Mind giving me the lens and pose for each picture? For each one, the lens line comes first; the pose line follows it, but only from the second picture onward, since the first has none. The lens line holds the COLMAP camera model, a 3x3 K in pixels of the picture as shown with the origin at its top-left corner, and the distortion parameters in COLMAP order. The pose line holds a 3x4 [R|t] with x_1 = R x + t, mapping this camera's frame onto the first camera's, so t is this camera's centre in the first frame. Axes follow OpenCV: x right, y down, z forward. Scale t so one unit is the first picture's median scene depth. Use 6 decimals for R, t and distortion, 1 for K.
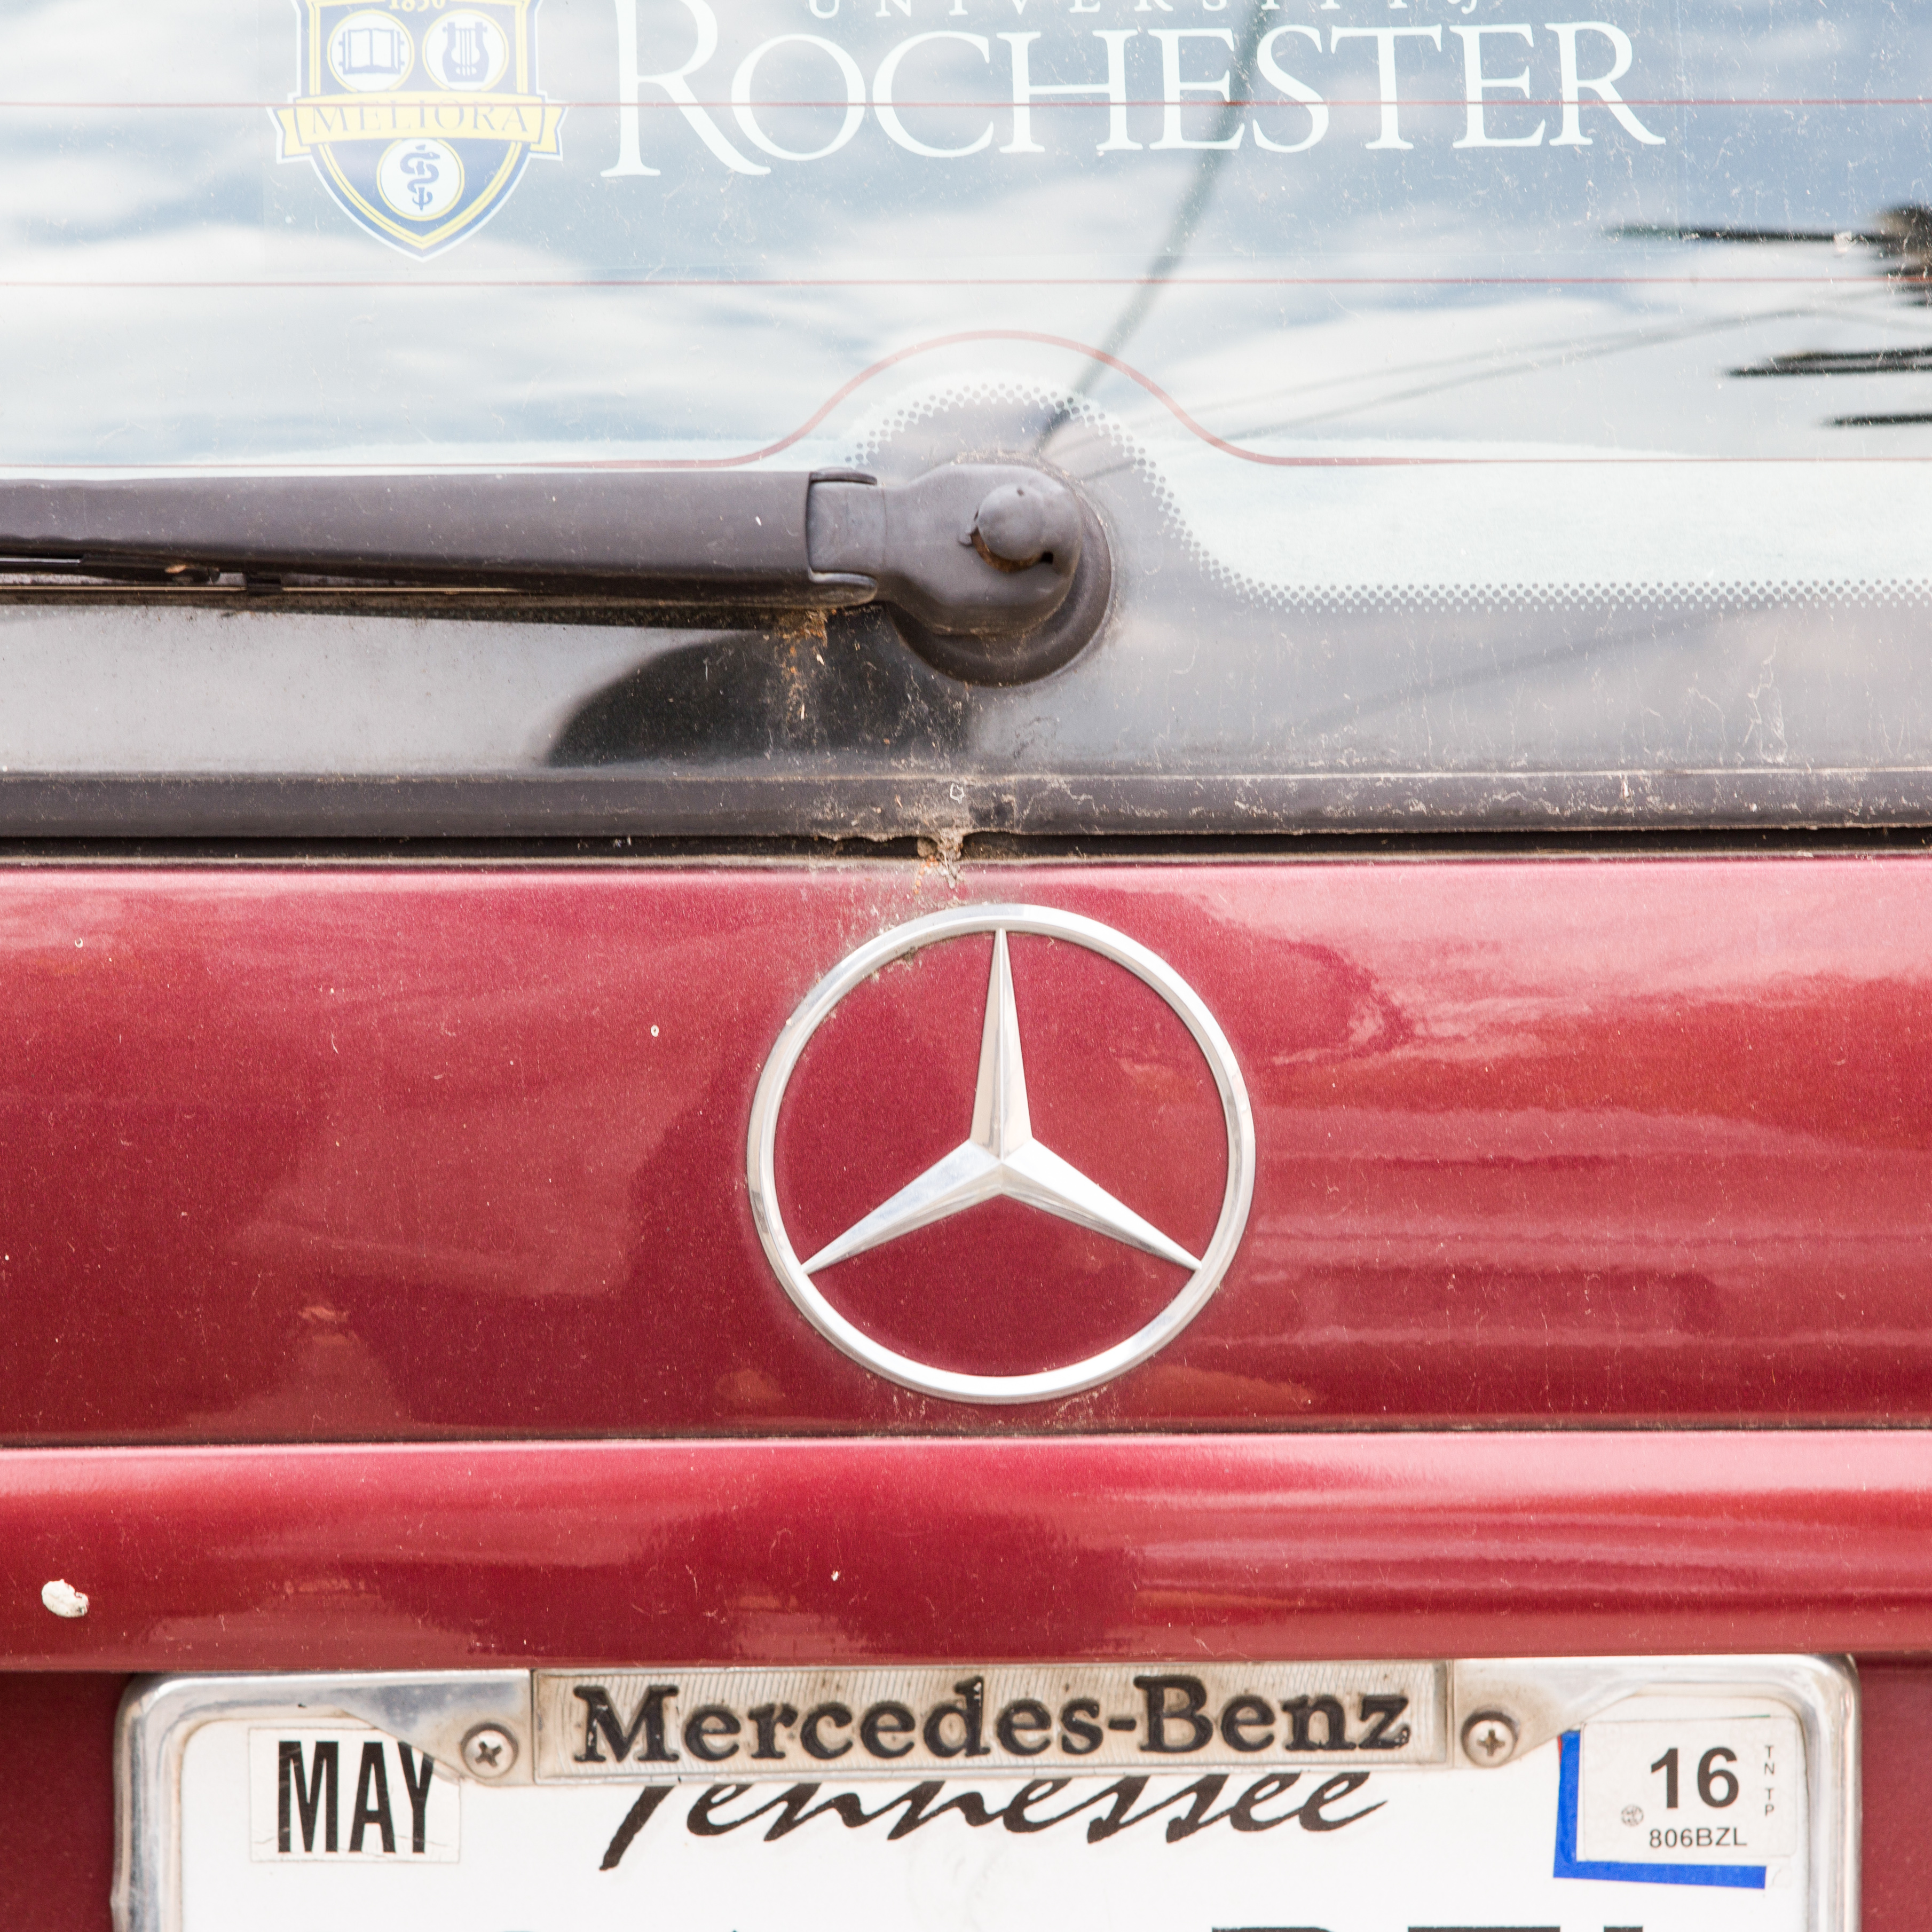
lens RADIAL K [[5698.9, 0, 962.3], [0, 5698.9, 965.6], [0, 0, 1]] dist [0.263047, 0.000000]
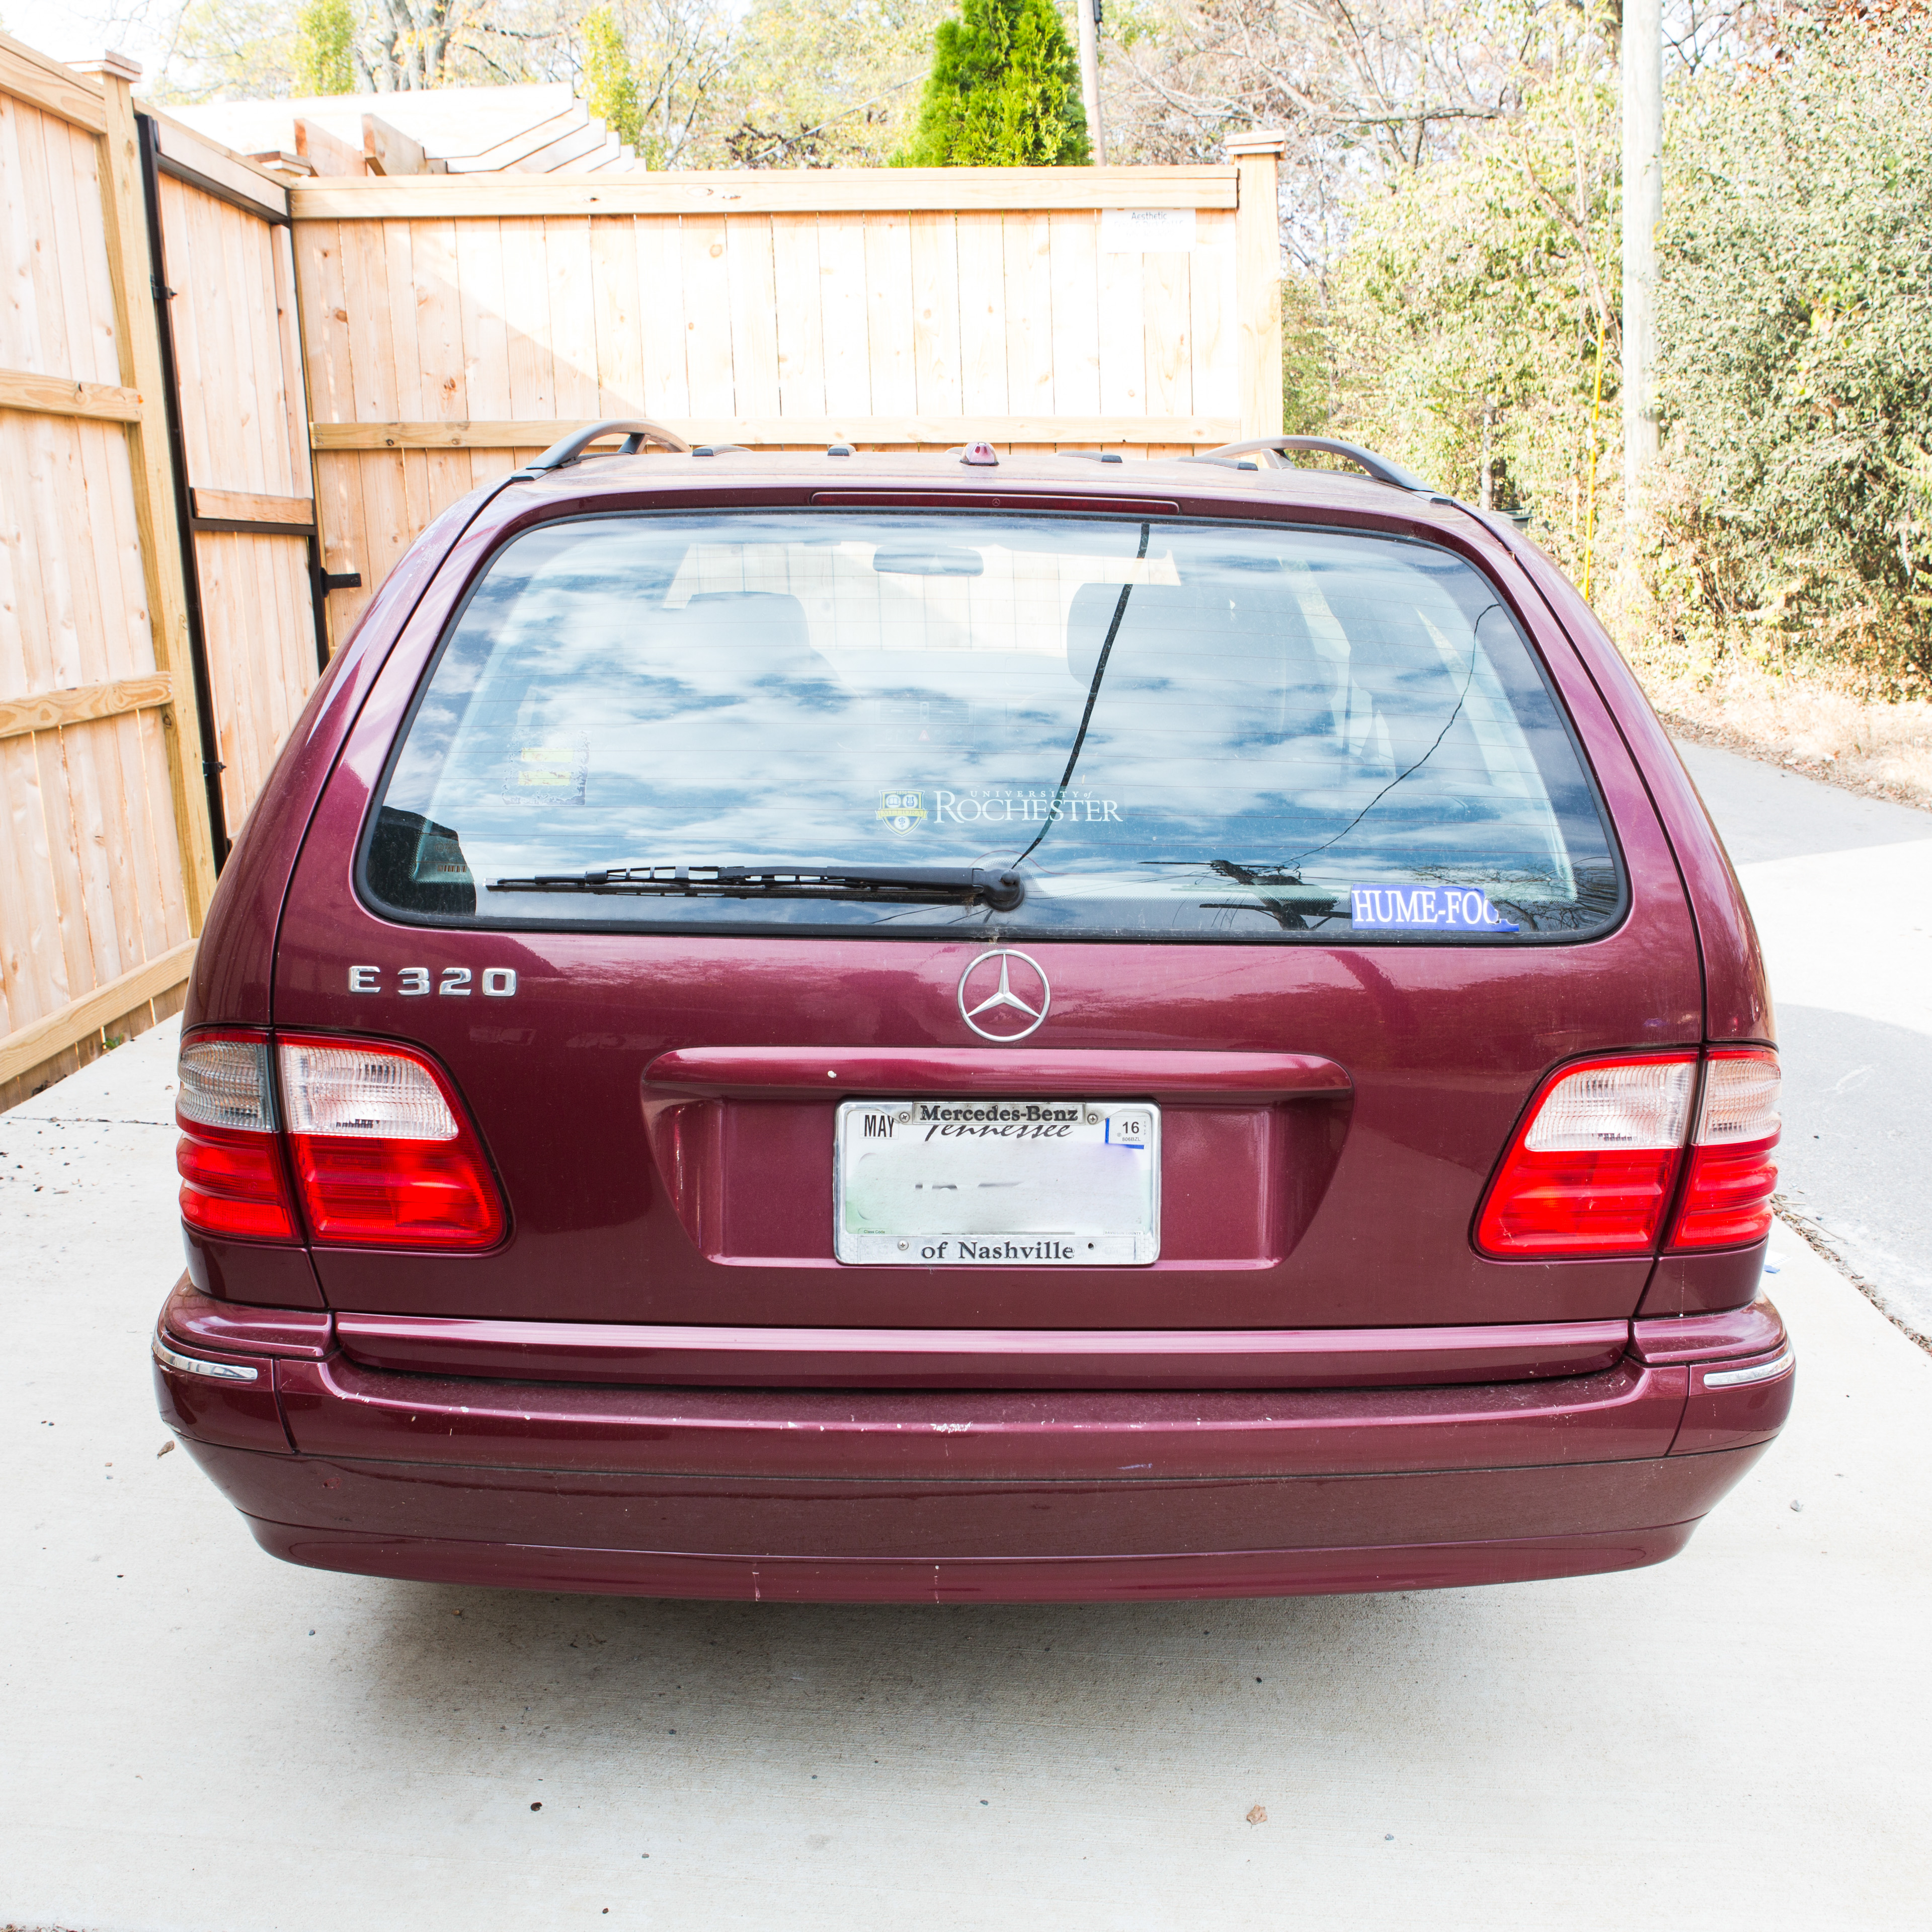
lens RADIAL K [[1993.7, 0, 968.3], [0, 1993.7, 965.8], [0, 0, 1]] dist [-0.079508, 0.000000]
pose [[0.999779, 0.015110, 0.014585, -0.052353], [-0.012272, 0.983932, -0.178121, 0.326334], [-0.017042, 0.177902, 0.983901, -0.841426]]
